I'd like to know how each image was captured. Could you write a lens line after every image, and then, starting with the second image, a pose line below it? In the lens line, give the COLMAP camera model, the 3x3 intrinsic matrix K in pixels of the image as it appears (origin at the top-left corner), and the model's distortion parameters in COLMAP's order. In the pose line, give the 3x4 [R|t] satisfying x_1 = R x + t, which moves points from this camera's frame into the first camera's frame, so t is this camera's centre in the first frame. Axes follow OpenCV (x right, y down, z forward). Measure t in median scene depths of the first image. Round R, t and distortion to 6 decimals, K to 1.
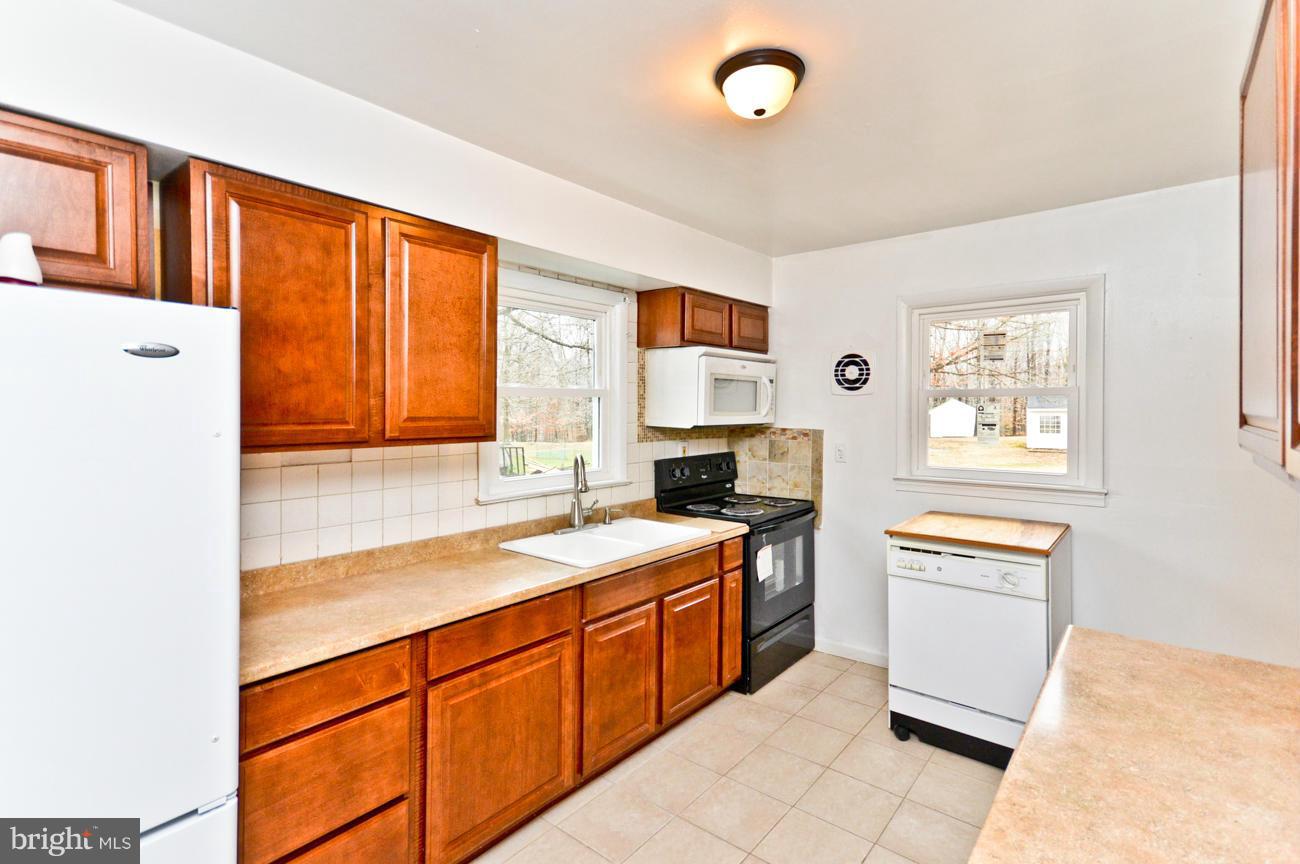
lens RADIAL K [[619.0, 0, 645.4], [0, 619.0, 413.2], [0, 0, 1]] dist [0.003721, -0.000260]
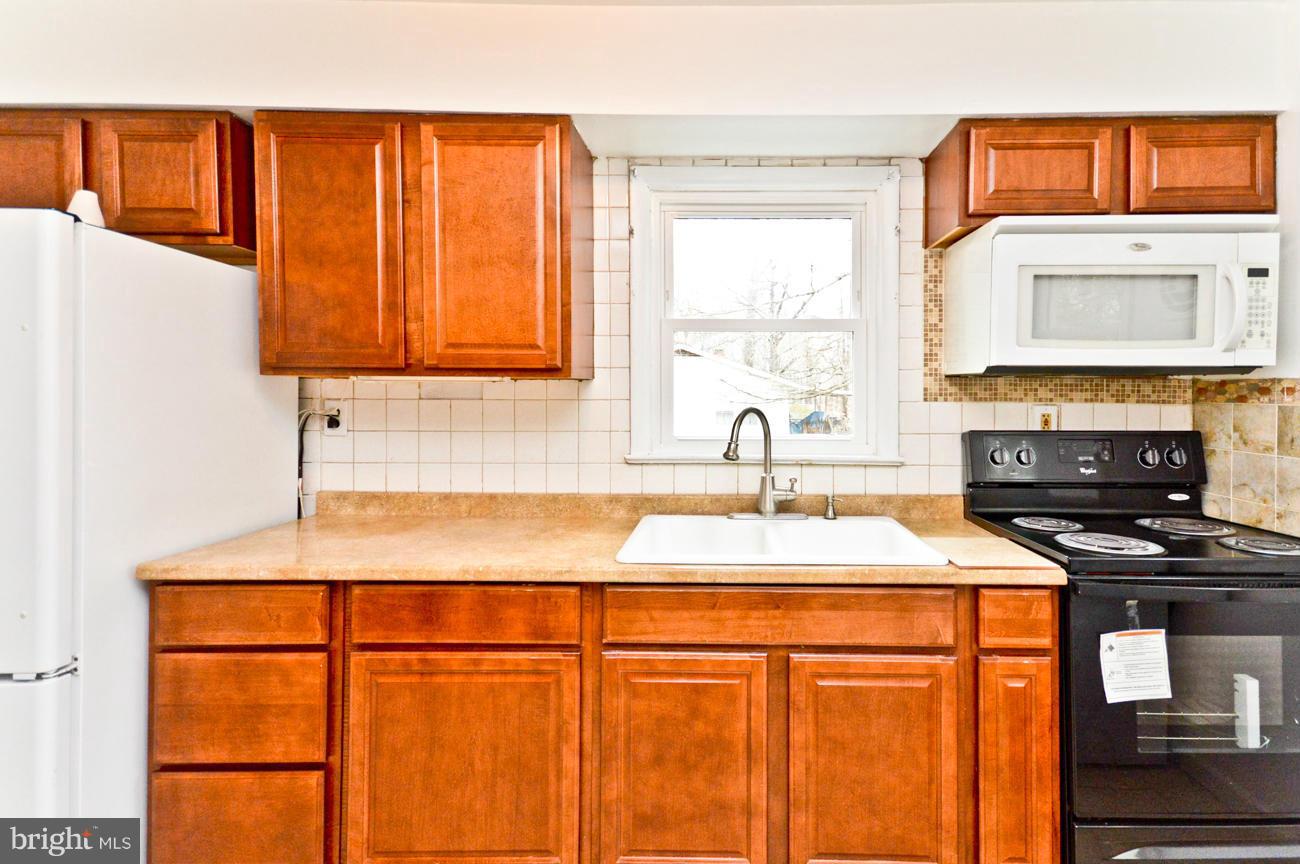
lens RADIAL K [[586.5, 0, 686.5], [0, 586.5, 402.1], [0, 0, 1]] dist [0.014246, 0.000269]
pose [[0.636296, 0.008674, -0.771397, 0.425834], [-0.014522, 0.999894, -0.000735, 0.075946], [0.771309, 0.011669, 0.636354, 0.640889]]
